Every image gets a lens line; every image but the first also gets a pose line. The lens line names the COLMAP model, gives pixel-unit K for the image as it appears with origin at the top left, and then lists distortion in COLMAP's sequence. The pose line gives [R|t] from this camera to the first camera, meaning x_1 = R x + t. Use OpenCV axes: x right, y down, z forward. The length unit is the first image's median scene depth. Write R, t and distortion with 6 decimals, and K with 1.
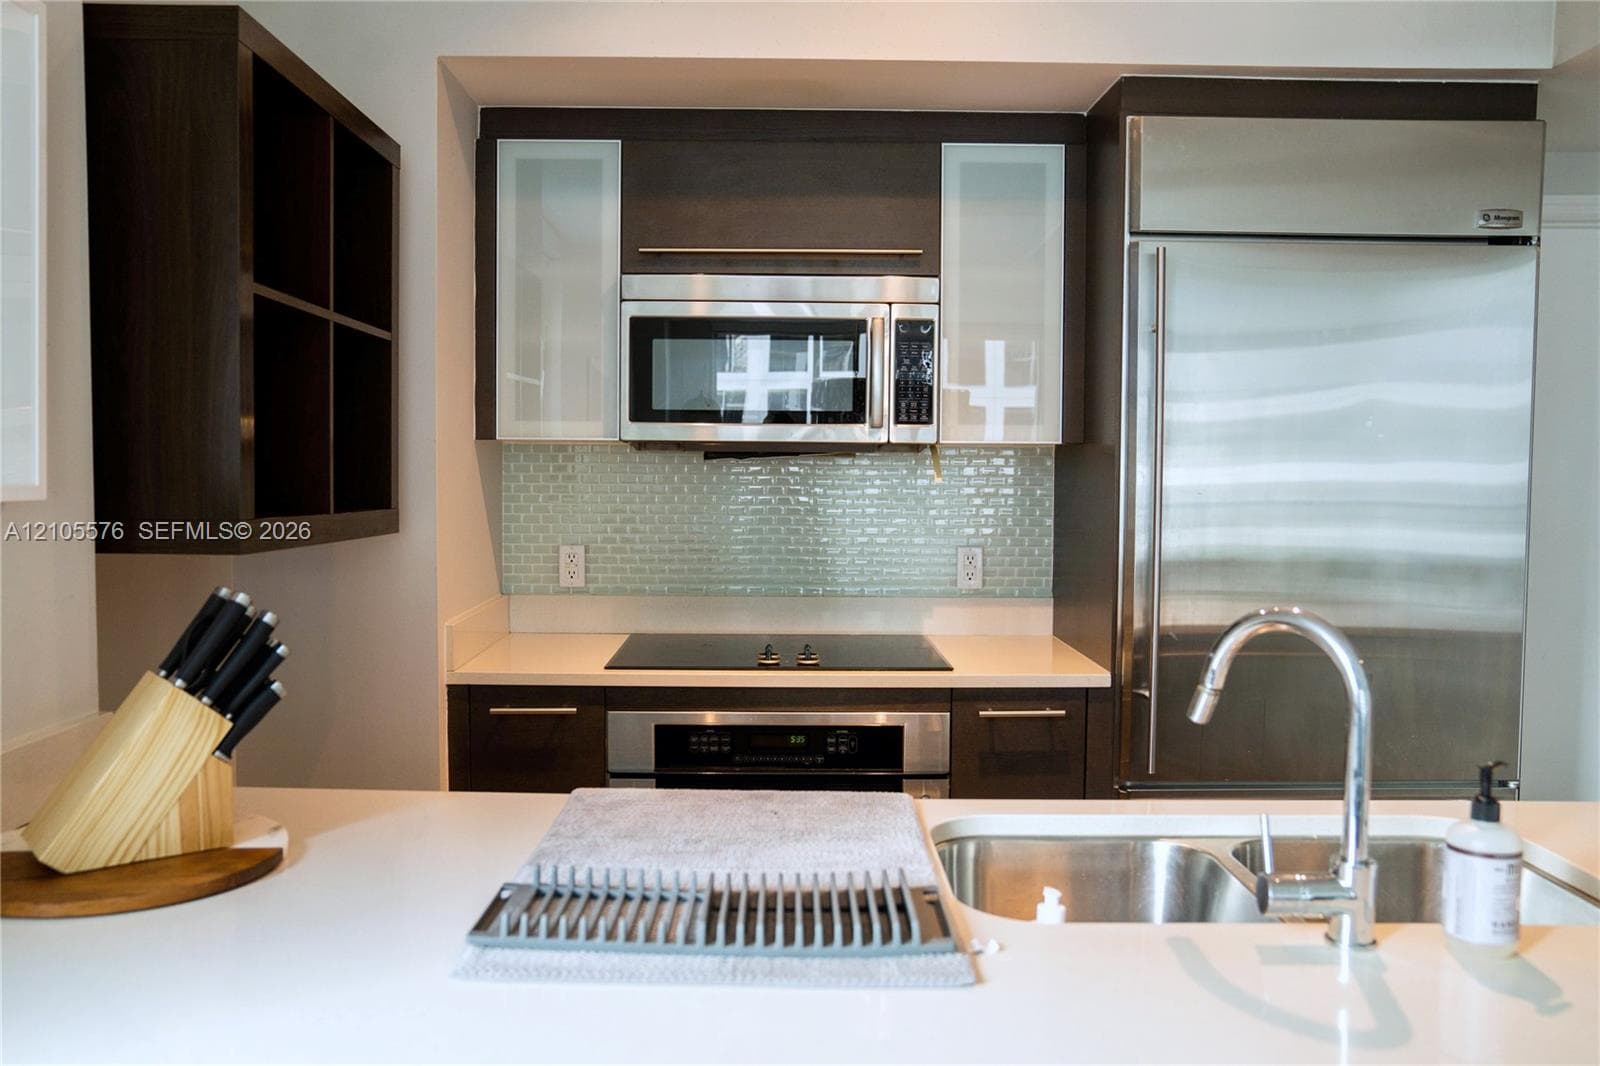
lens RADIAL K [[1299.6, 0, 784.6], [0, 1299.6, 532.9], [0, 0, 1]] dist [-0.052964, 0.050844]
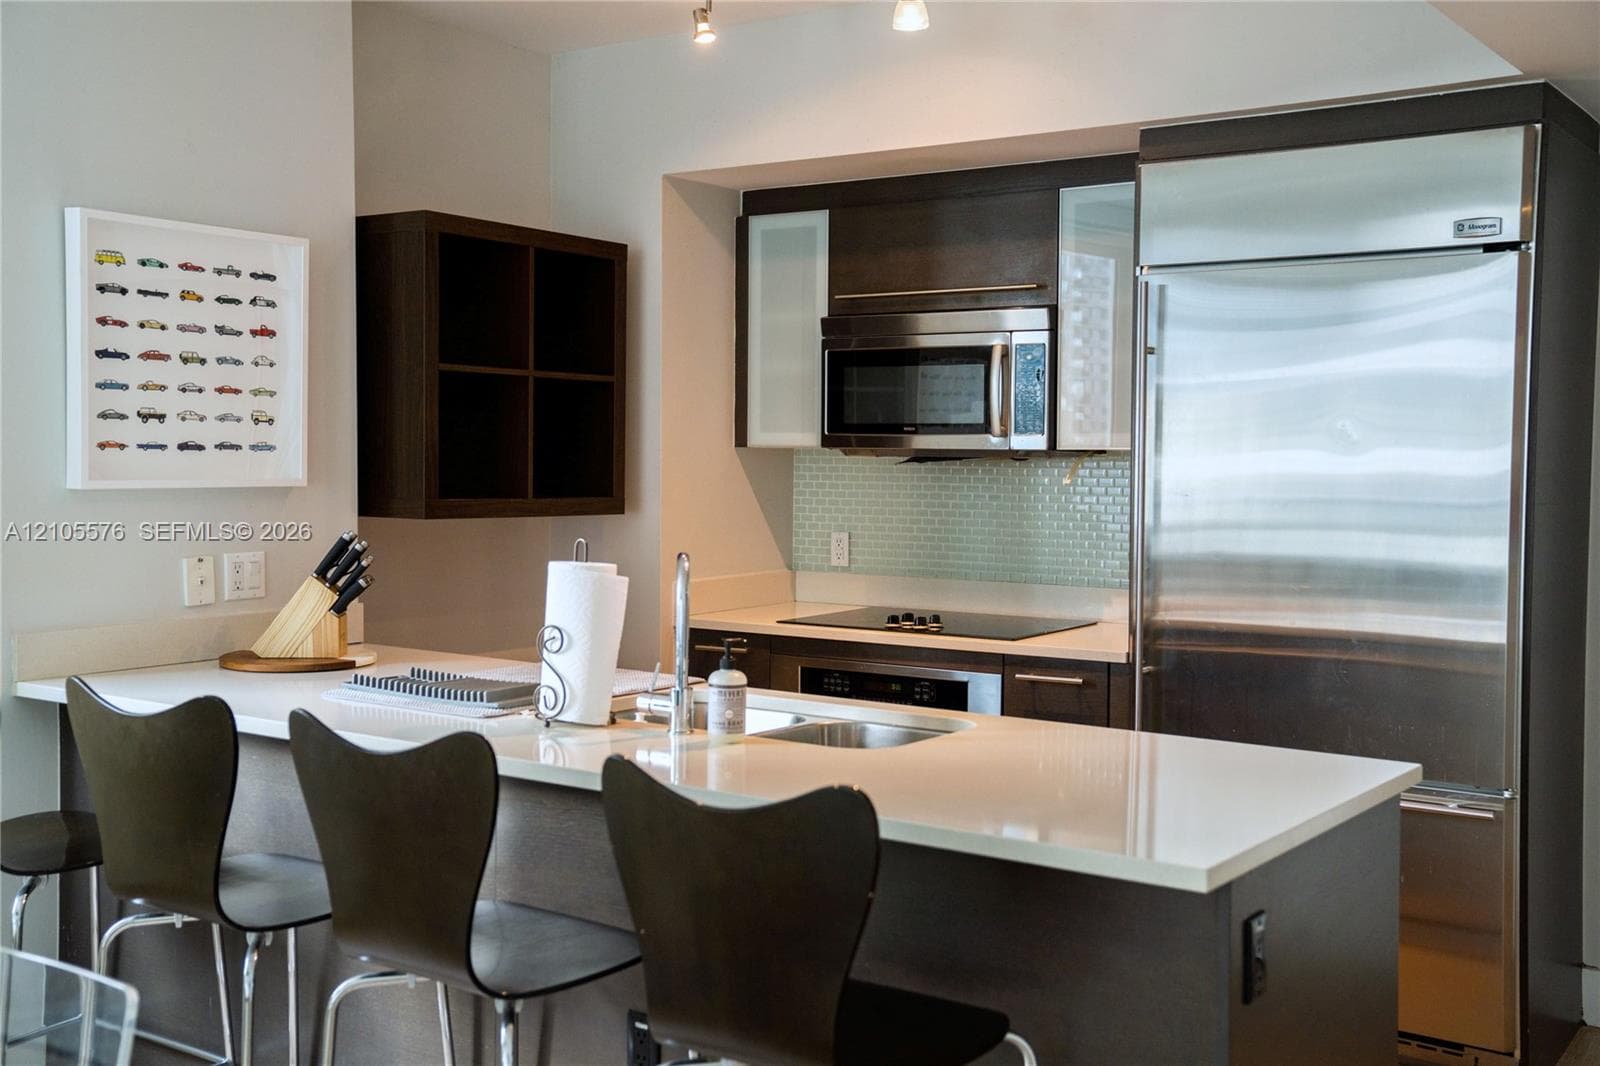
lens RADIAL K [[1736.2, 0, 804.4], [0, 1736.2, 519.4], [0, 0, 1]] dist [0.121595, 0.000000]
pose [[0.819592, 0.022353, -0.572511, 0.834734], [-0.031180, 0.999498, -0.005612, 0.008988], [0.572099, 0.022450, 0.819878, -0.402578]]
